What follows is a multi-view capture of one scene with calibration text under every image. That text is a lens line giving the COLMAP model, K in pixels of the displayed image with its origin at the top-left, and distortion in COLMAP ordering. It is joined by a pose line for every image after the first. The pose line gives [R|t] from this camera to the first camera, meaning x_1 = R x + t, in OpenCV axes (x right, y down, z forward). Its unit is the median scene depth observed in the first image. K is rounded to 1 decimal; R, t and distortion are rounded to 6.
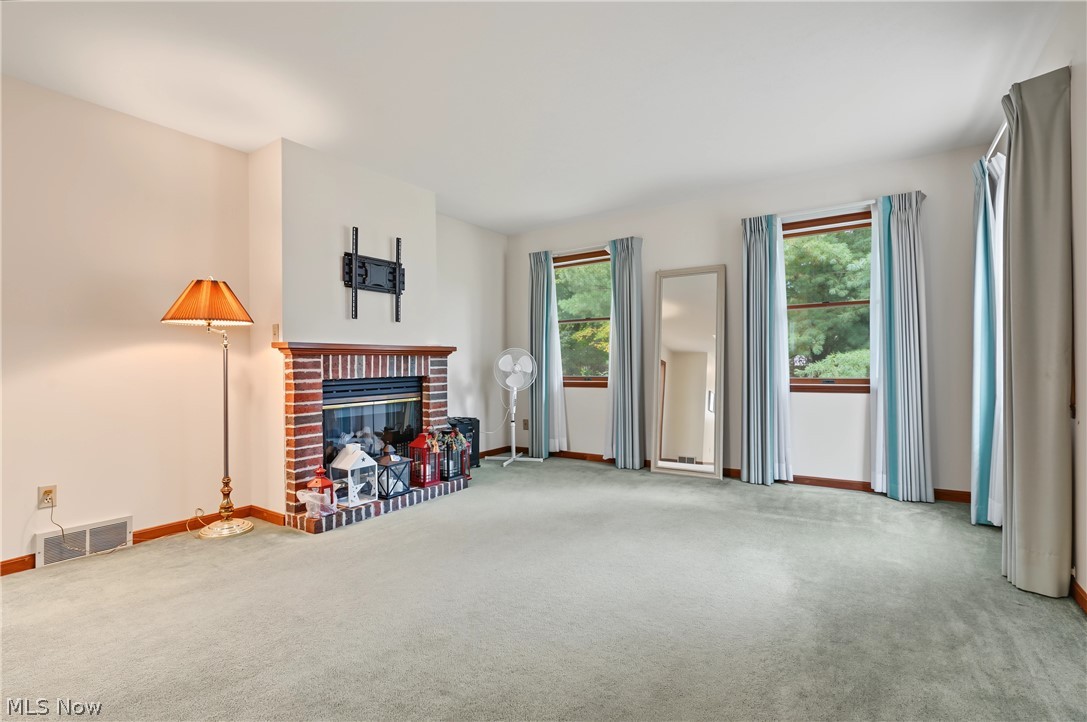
lens RADIAL K [[507.3, 0, 568.0], [0, 507.3, 360.2], [0, 0, 1]] dist [-0.000704, -0.000201]
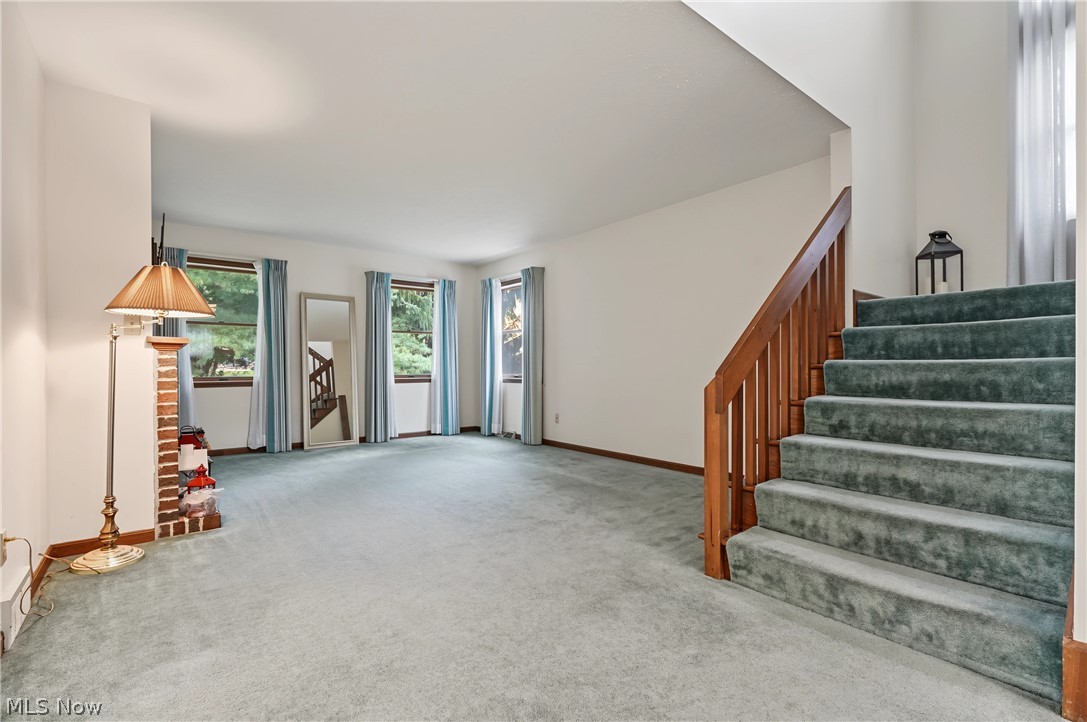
lens RADIAL K [[495.7, 0, 542.5], [0, 495.7, 366.9], [0, 0, 1]] dist [-0.001257, -0.000118]
pose [[0.302680, 0.006842, 0.953068, -0.987485], [-0.008669, 0.999953, -0.004425, 0.013555], [-0.953053, -0.006923, 0.302725, 0.063912]]
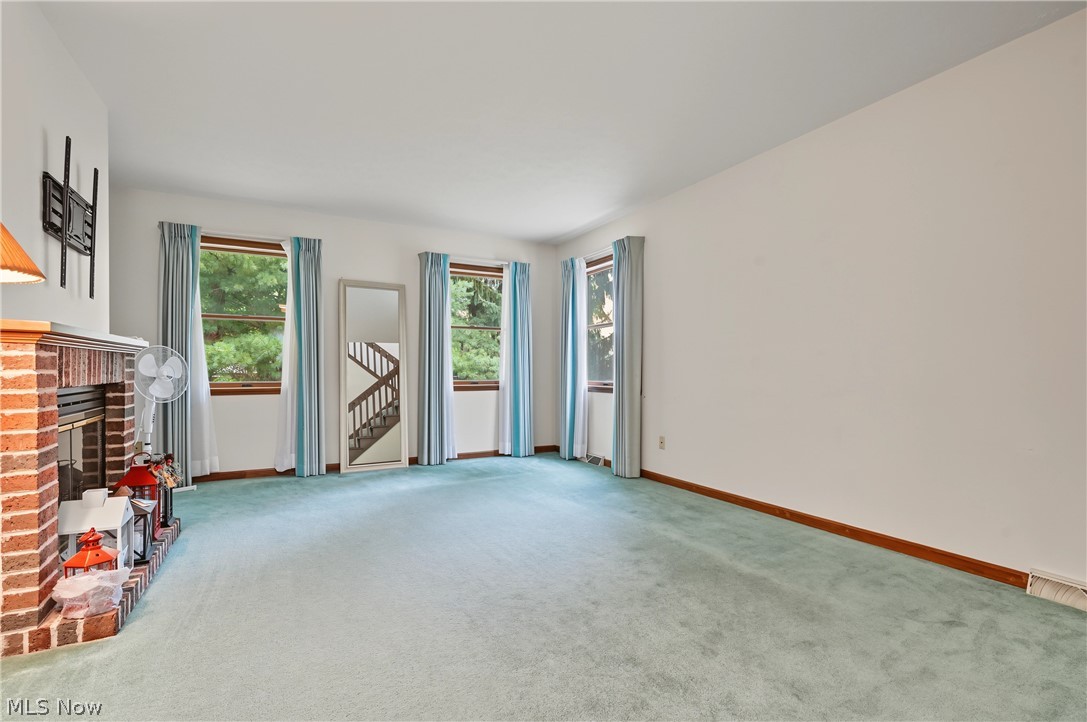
lens RADIAL K [[495.7, 0, 542.5], [0, 495.7, 366.9], [0, 0, 1]] dist [-0.001257, -0.000118]
pose [[0.467261, 0.015885, 0.883977, -0.625786], [-0.013957, 0.999847, -0.010590, 0.010161], [-0.884009, -0.007389, 0.467411, 0.200964]]
